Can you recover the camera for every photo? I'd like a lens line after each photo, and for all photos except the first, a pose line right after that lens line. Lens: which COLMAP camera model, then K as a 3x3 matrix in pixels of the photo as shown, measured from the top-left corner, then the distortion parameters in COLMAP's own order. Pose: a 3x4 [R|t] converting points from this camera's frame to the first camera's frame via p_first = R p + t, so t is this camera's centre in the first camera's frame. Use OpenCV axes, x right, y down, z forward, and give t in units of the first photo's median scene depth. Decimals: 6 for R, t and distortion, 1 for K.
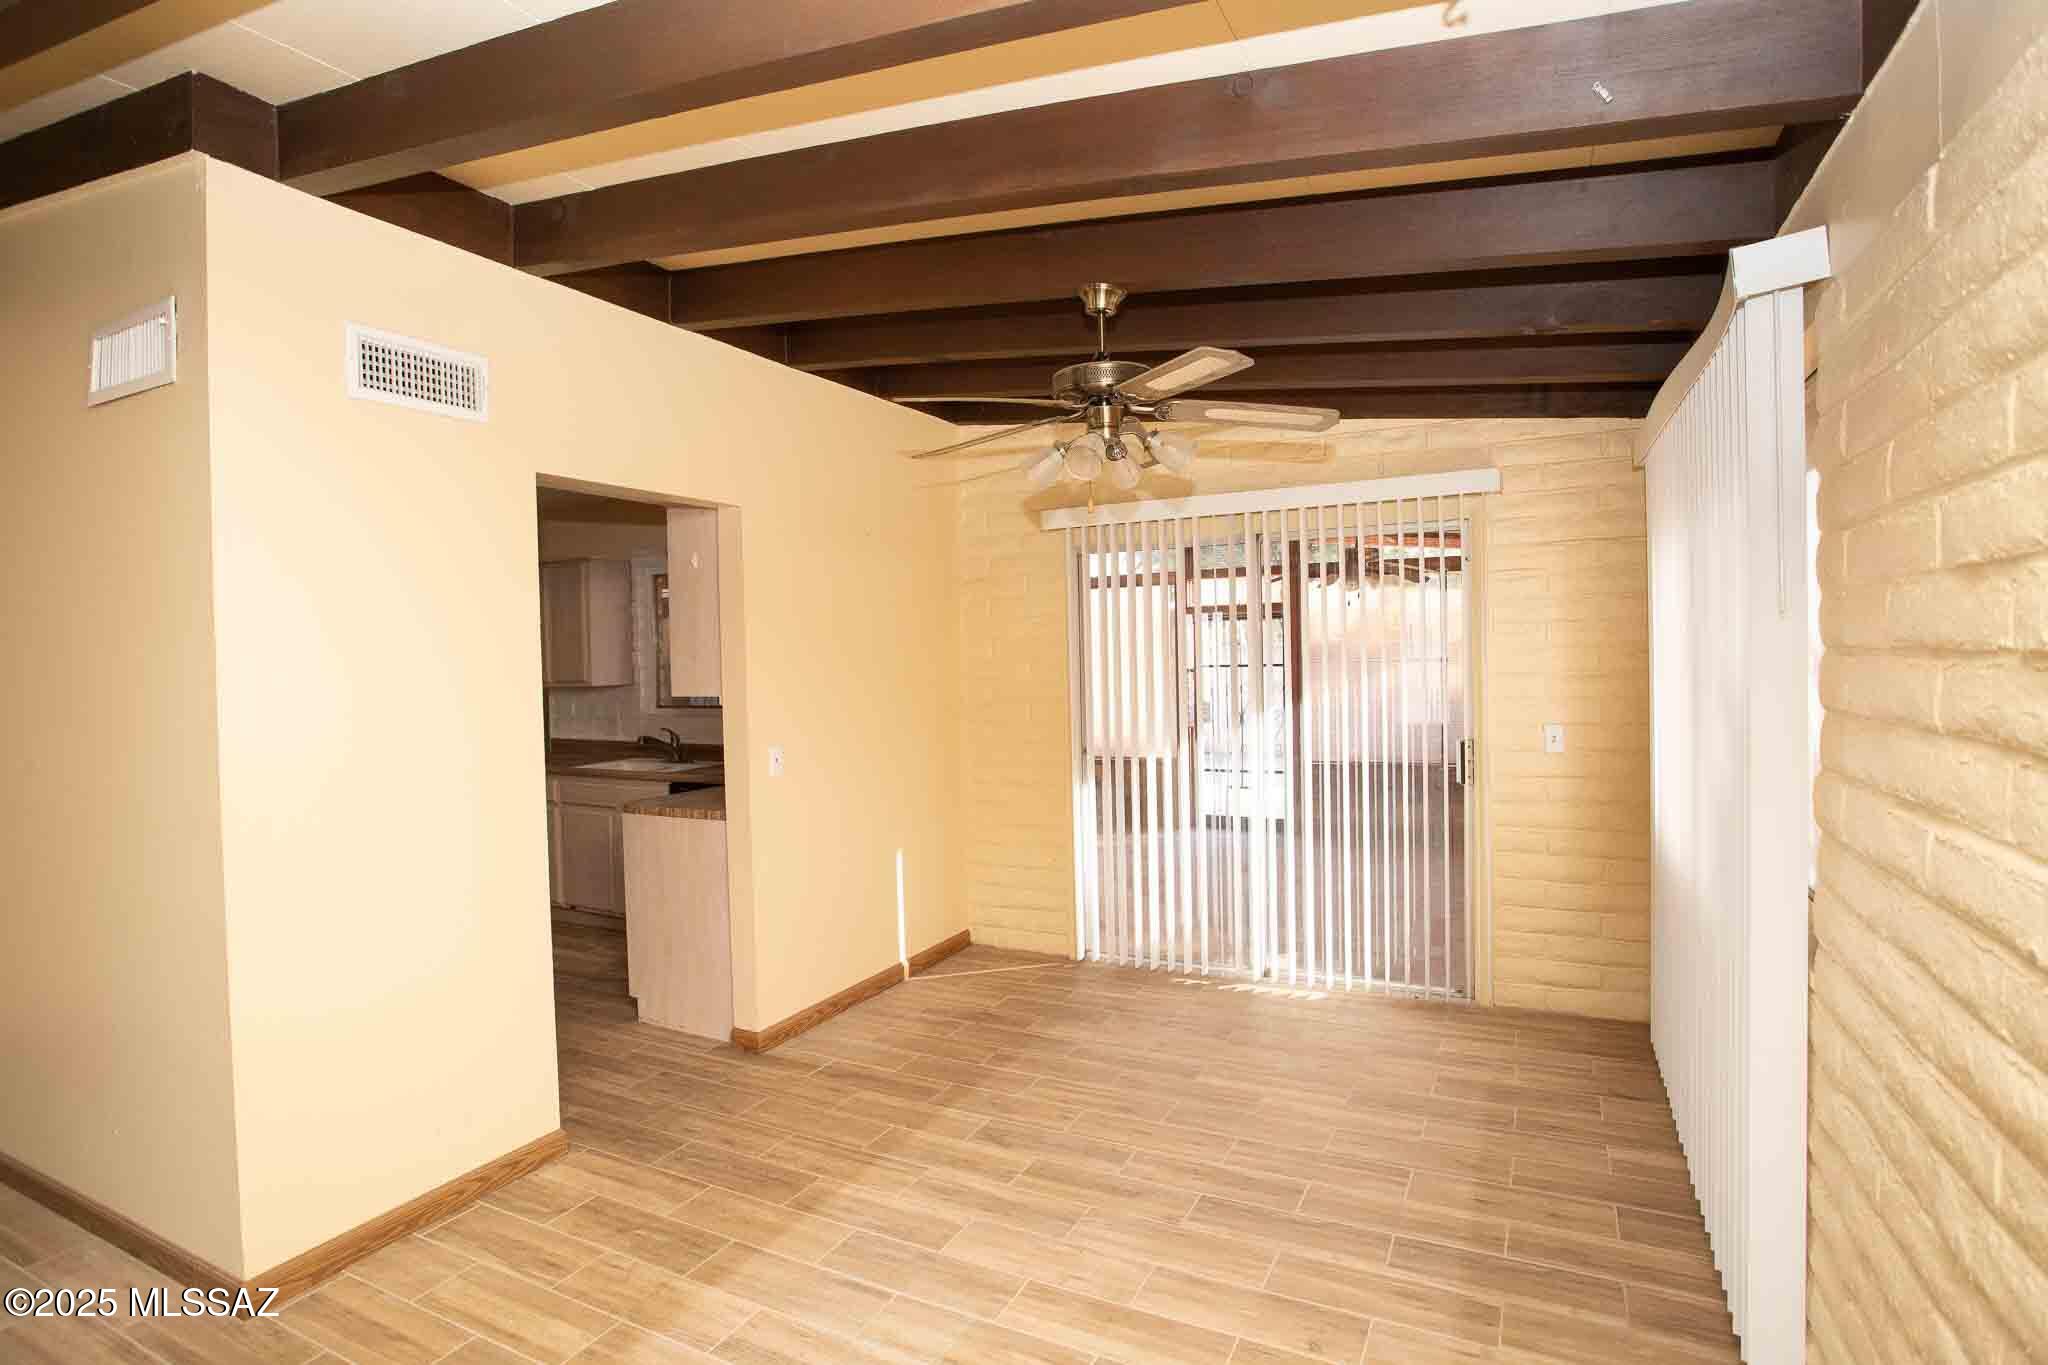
lens RADIAL K [[1005.2, 0, 1029.1], [0, 1005.2, 671.0], [0, 0, 1]] dist [-0.084727, 0.036270]
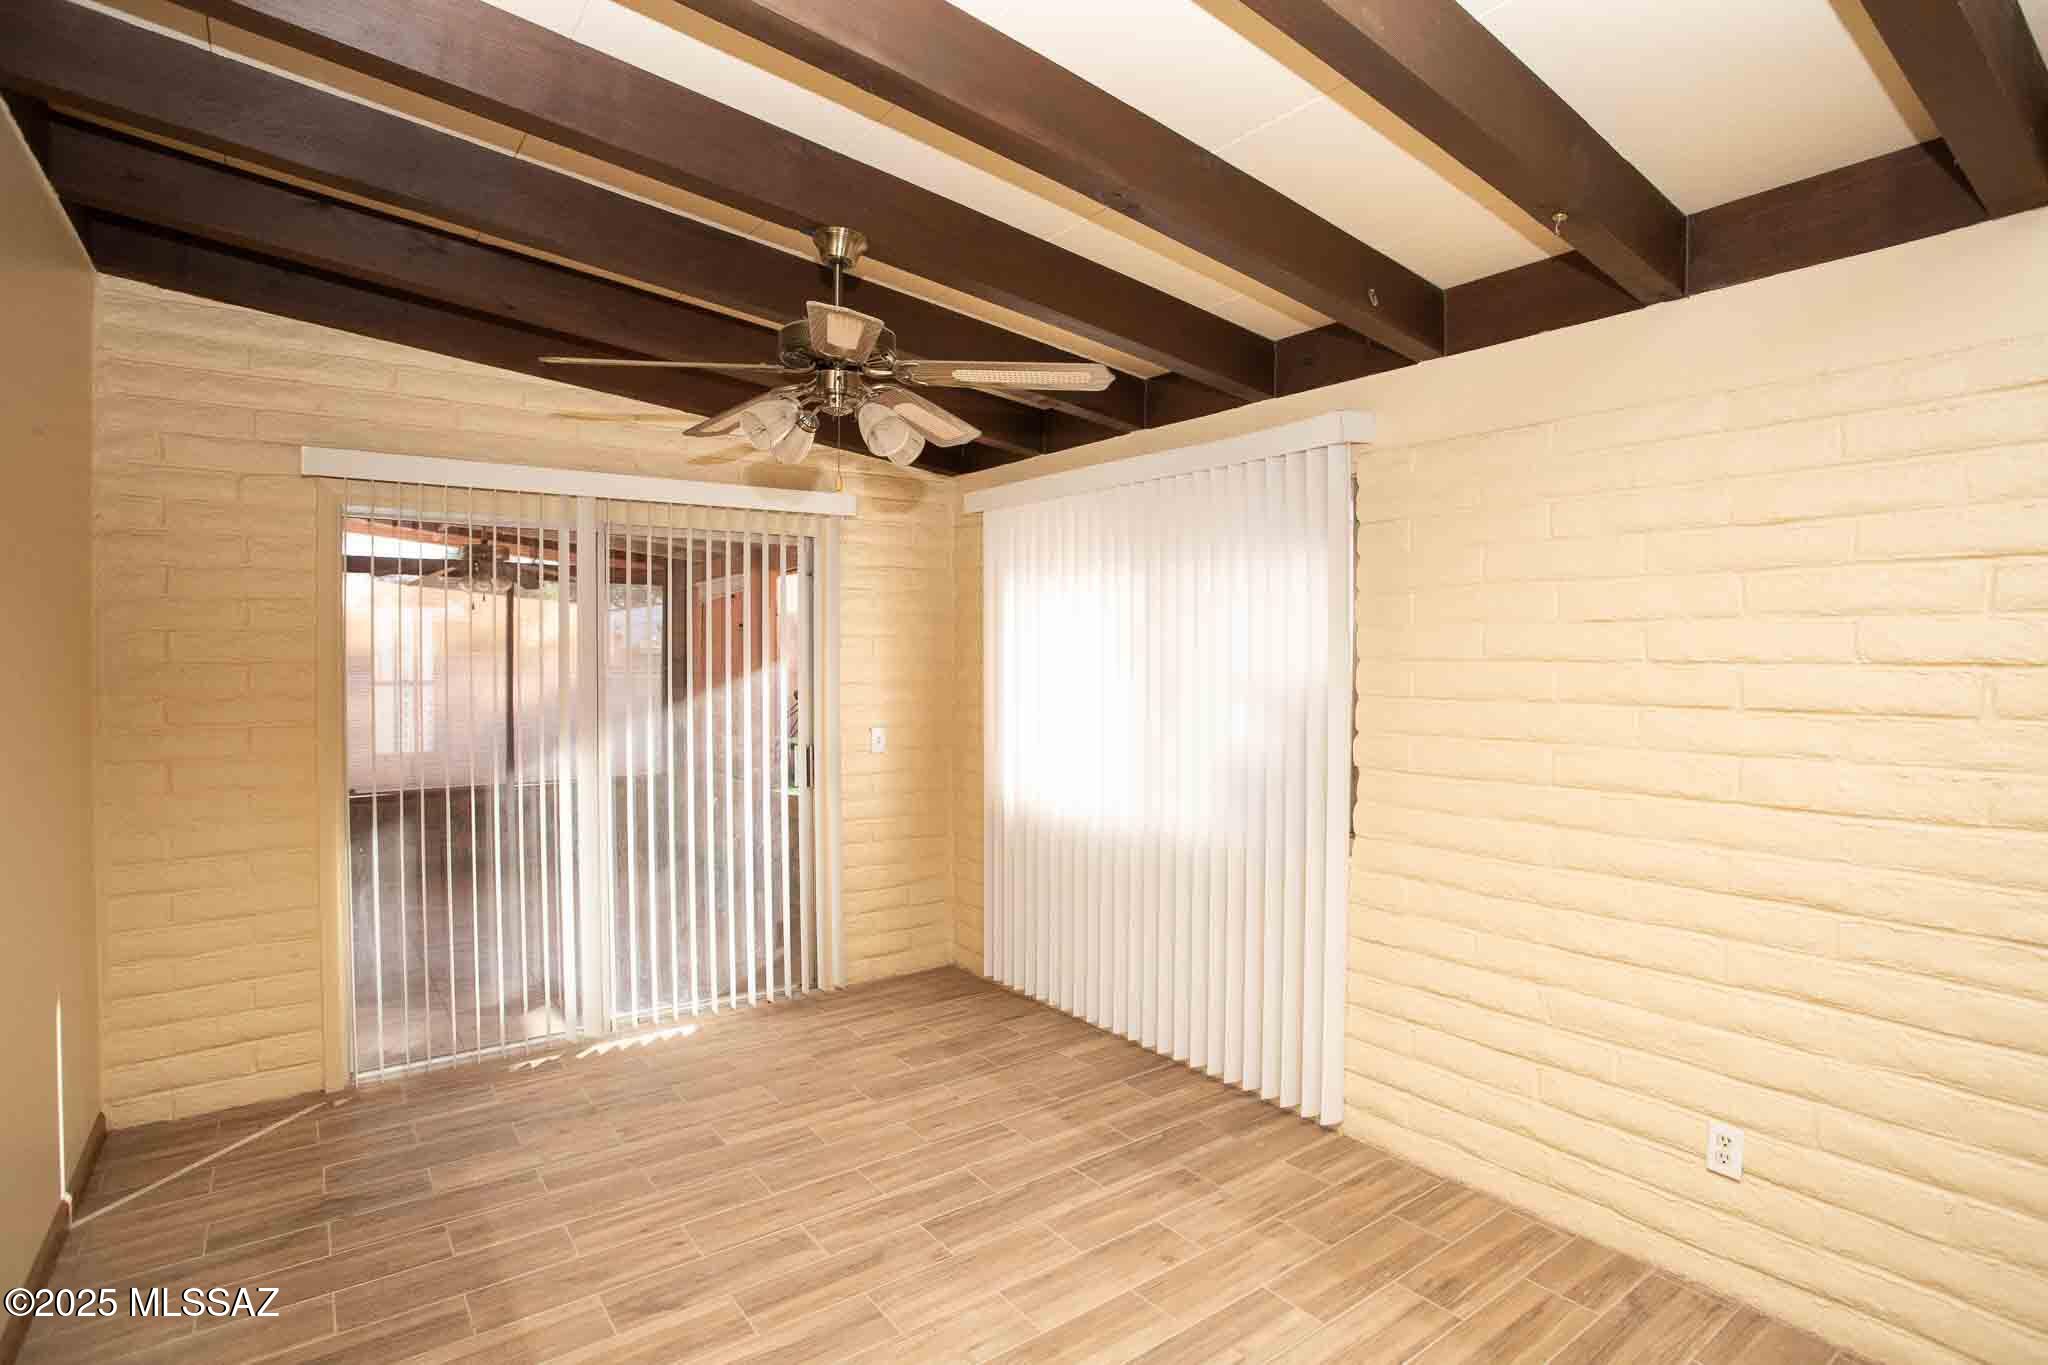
lens RADIAL K [[1005.2, 0, 1029.1], [0, 1005.2, 671.0], [0, 0, 1]] dist [-0.084727, 0.036270]
pose [[0.450573, 0.010191, 0.892681, -0.435881], [0.006170, 0.999875, -0.014529, 0.007690], [-0.892718, 0.012054, 0.450454, 0.324817]]
